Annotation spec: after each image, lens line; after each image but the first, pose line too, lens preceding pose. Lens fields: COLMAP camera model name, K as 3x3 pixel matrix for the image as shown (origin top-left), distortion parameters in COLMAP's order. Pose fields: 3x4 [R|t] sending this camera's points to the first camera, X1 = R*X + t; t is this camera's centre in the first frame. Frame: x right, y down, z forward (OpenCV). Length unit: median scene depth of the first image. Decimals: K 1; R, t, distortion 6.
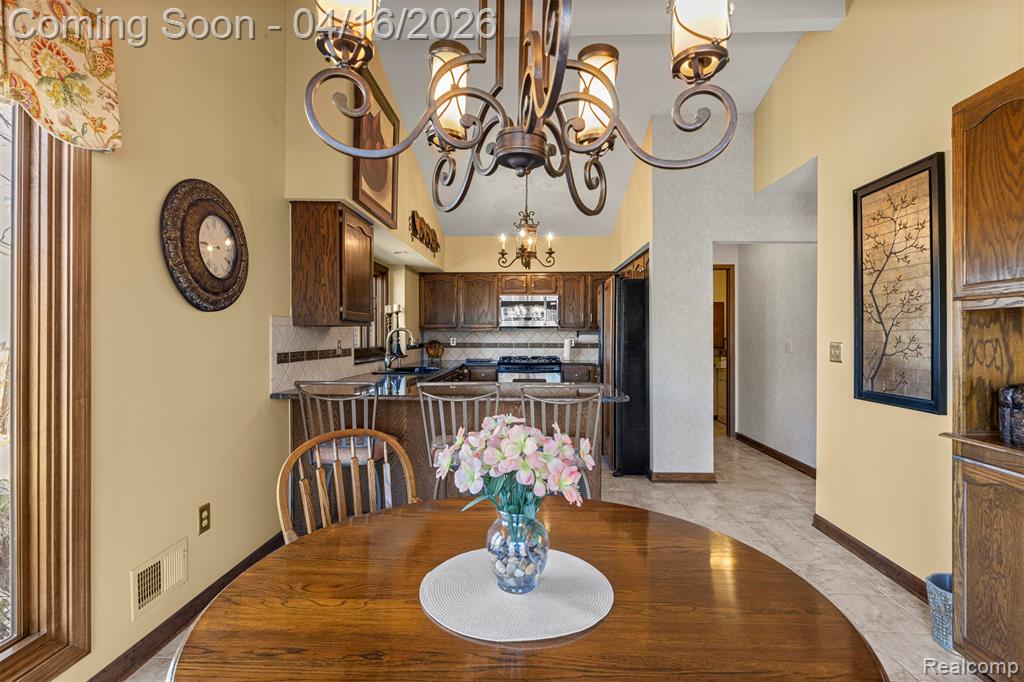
lens RADIAL K [[487.4, 0, 508.9], [0, 487.4, 335.3], [0, 0, 1]] dist [0.005541, -0.000430]
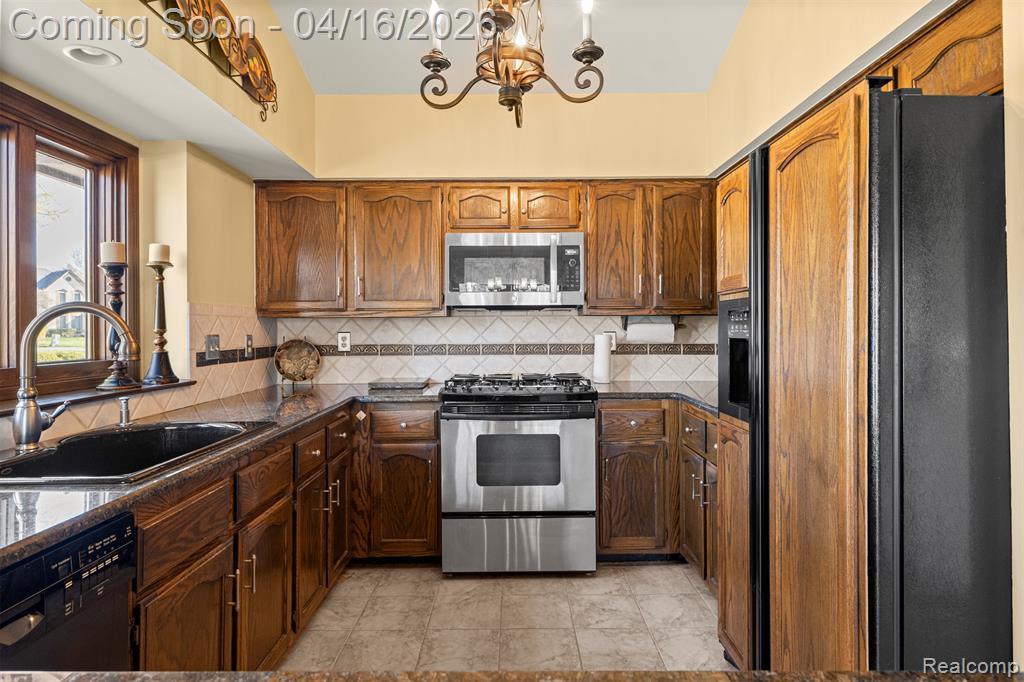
lens RADIAL K [[593.8, 0, 511.7], [0, 593.8, 323.9], [0, 0, 1]] dist [0.005103, -0.005355]
pose [[0.998956, -0.006299, 0.045247, 0.019473], [0.006605, 0.999956, -0.006637, 0.001688], [-0.045203, 0.006929, 0.998954, 0.652917]]
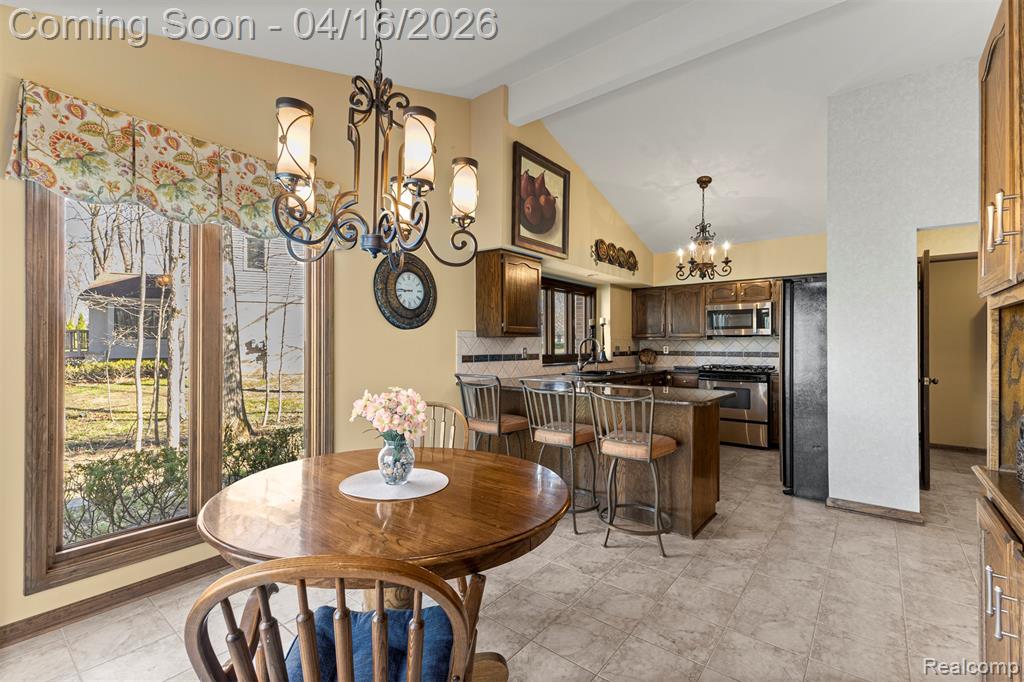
lens RADIAL K [[443.3, 0, 507.0], [0, 443.3, 344.0], [0, 0, 1]] dist [0.009722, 0.000601]
pose [[0.801110, -0.000699, -0.598517, 0.279538], [-0.000027, 0.999999, -0.001204, 0.001905], [0.598517, 0.000980, 0.801109, -0.007098]]
